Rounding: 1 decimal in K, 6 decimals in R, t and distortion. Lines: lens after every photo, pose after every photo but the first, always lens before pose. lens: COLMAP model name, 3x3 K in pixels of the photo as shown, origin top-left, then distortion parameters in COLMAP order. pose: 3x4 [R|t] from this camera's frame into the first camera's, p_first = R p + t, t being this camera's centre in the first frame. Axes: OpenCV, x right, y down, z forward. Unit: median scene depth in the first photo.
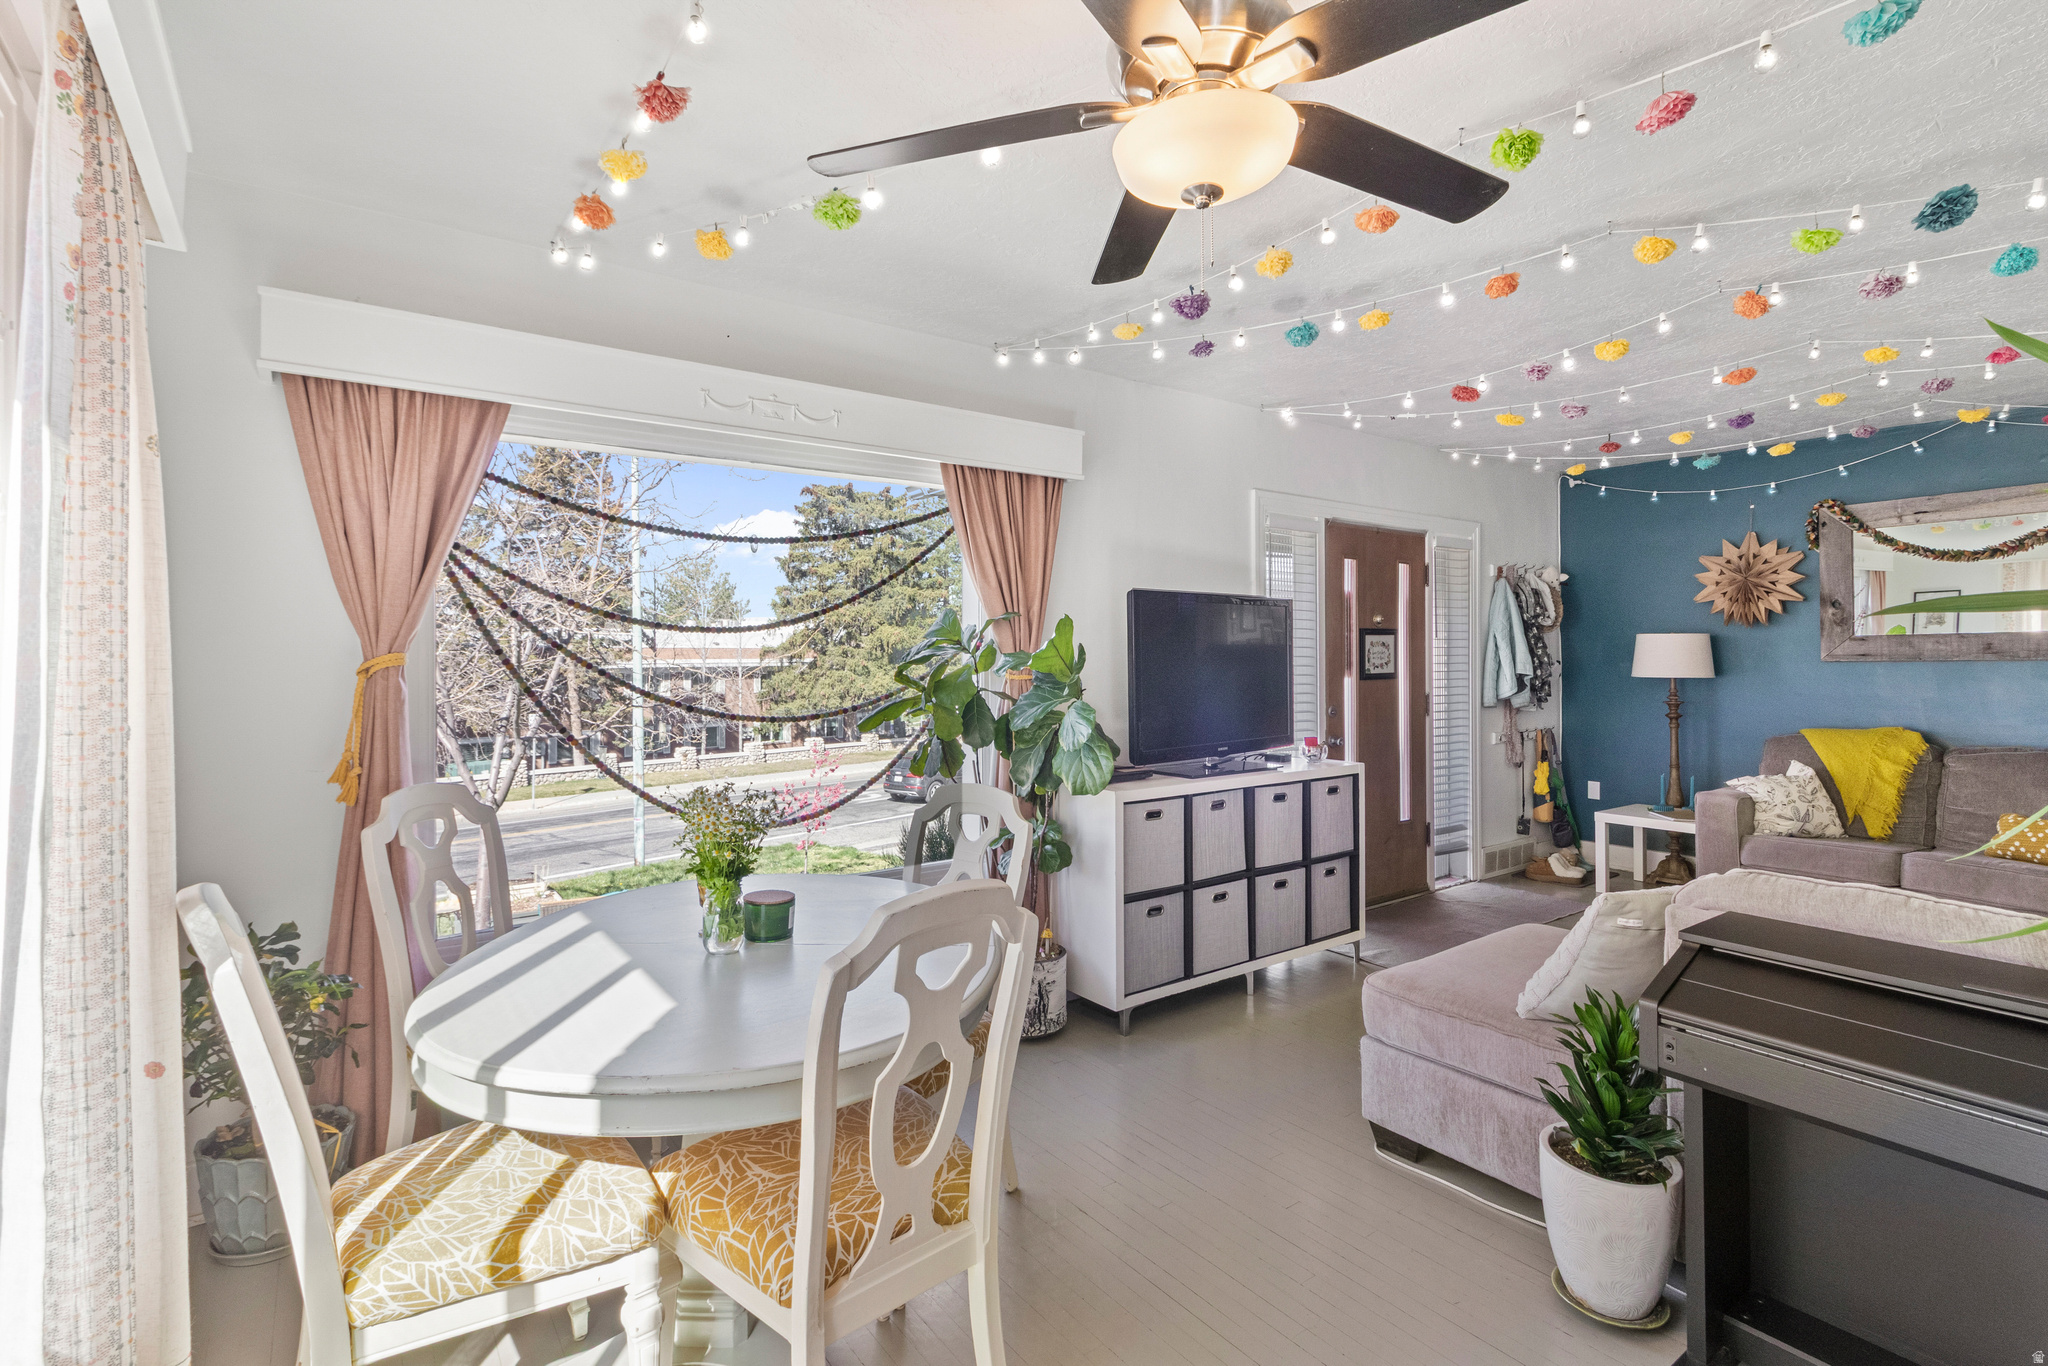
lens RADIAL K [[986.4, 0, 1034.0], [0, 986.4, 661.5], [0, 0, 1]] dist [0.001755, -0.000097]
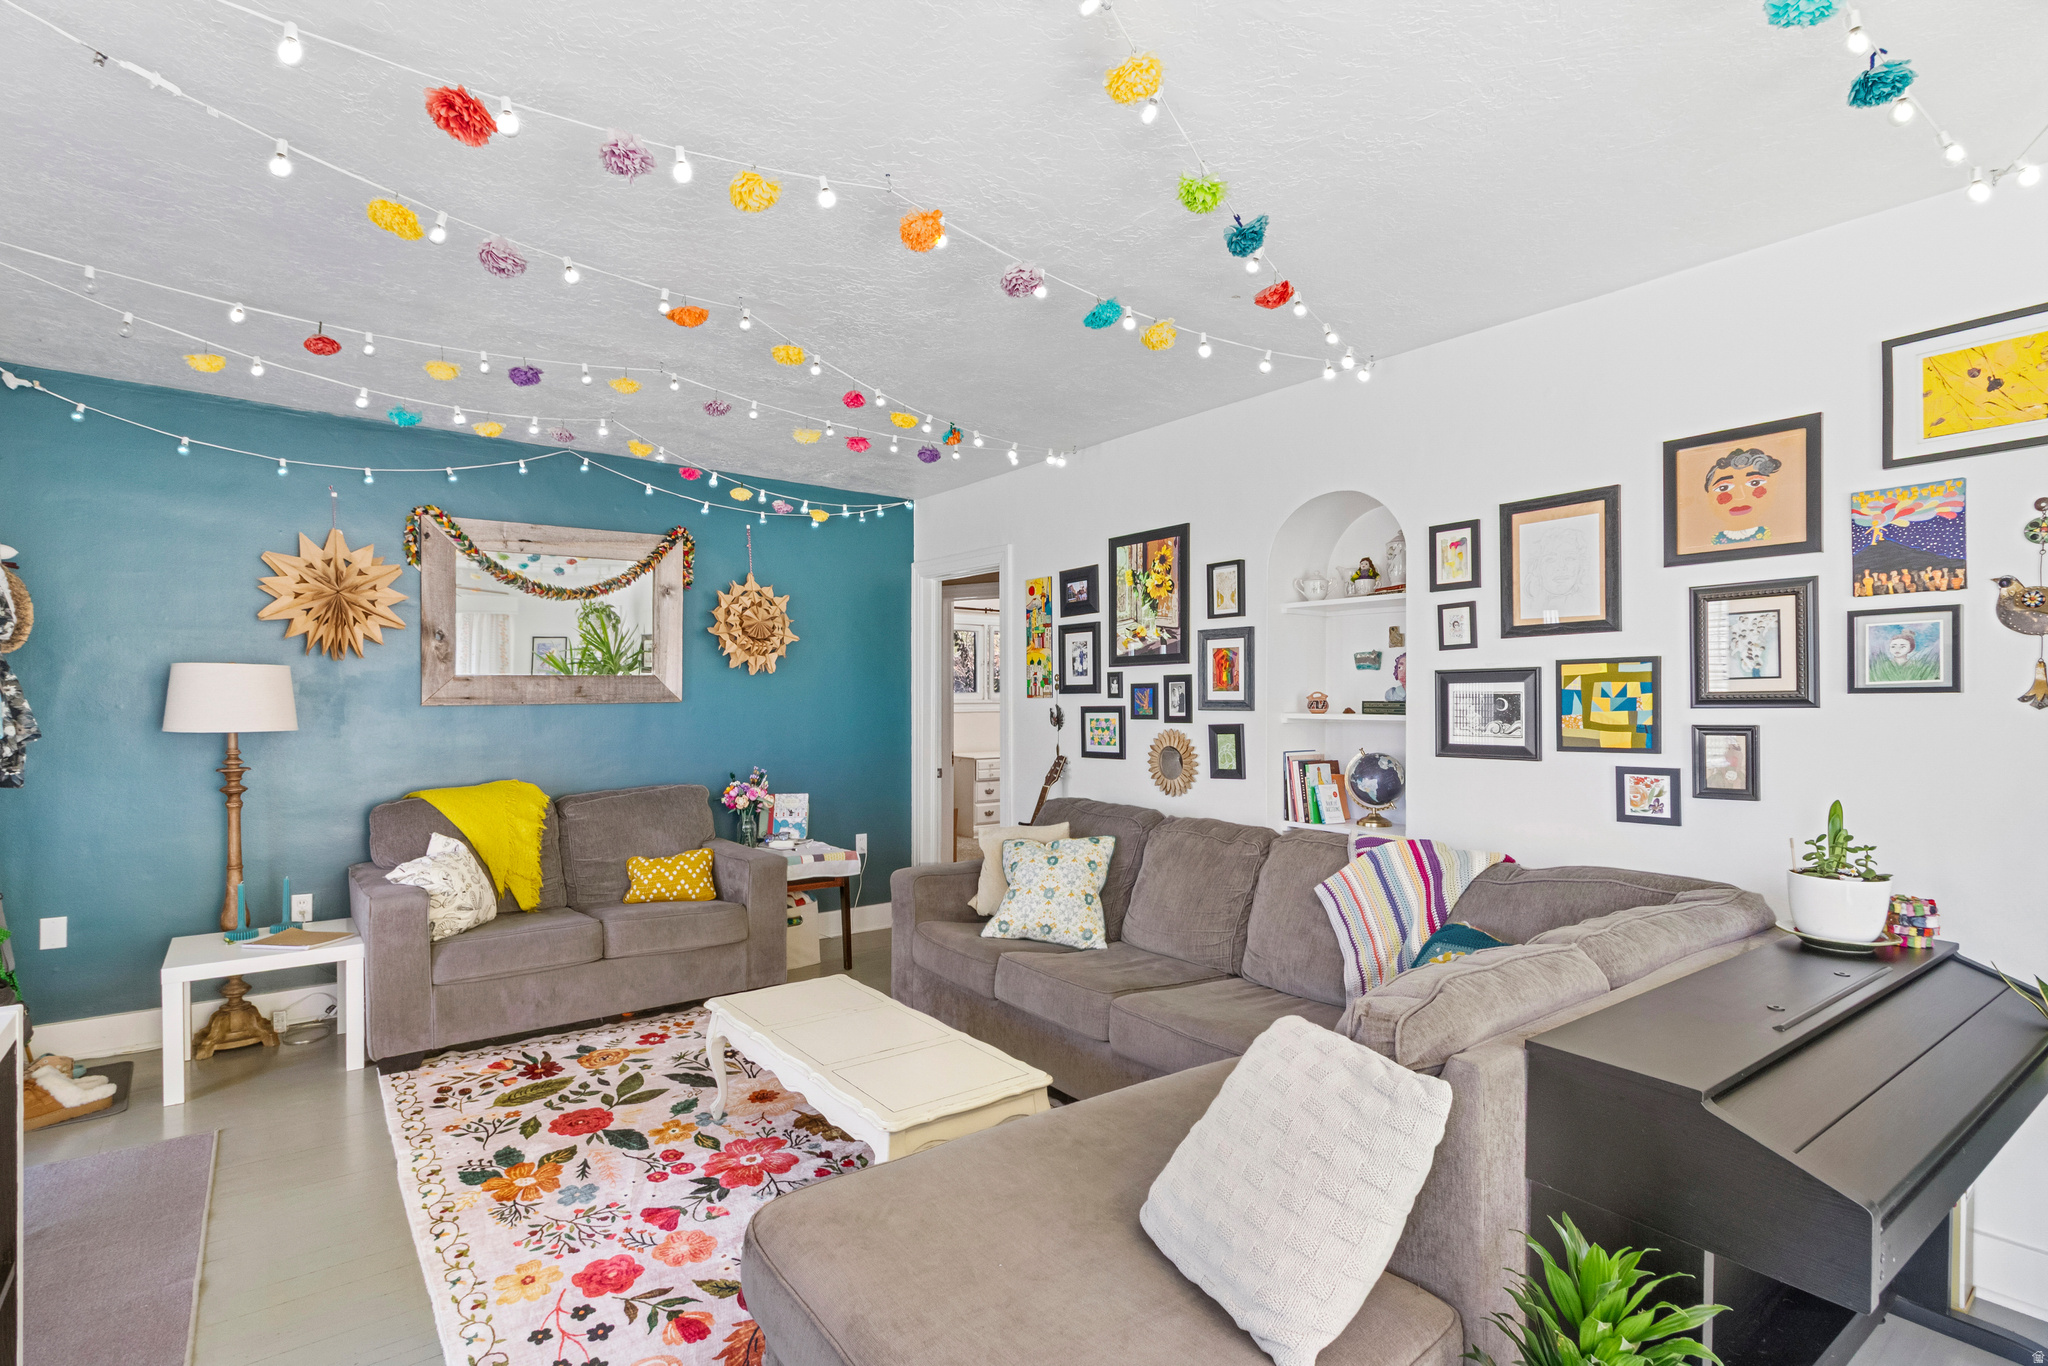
lens RADIAL K [[986.4, 0, 1026.9], [0, 986.4, 704.6], [0, 0, 1]] dist [0.001755, -0.000097]
pose [[-0.017483, -0.002215, 0.999845, -0.015855], [0.005191, 0.999984, 0.002306, -0.000299], [-0.999834, 0.005230, -0.017471, 0.544207]]
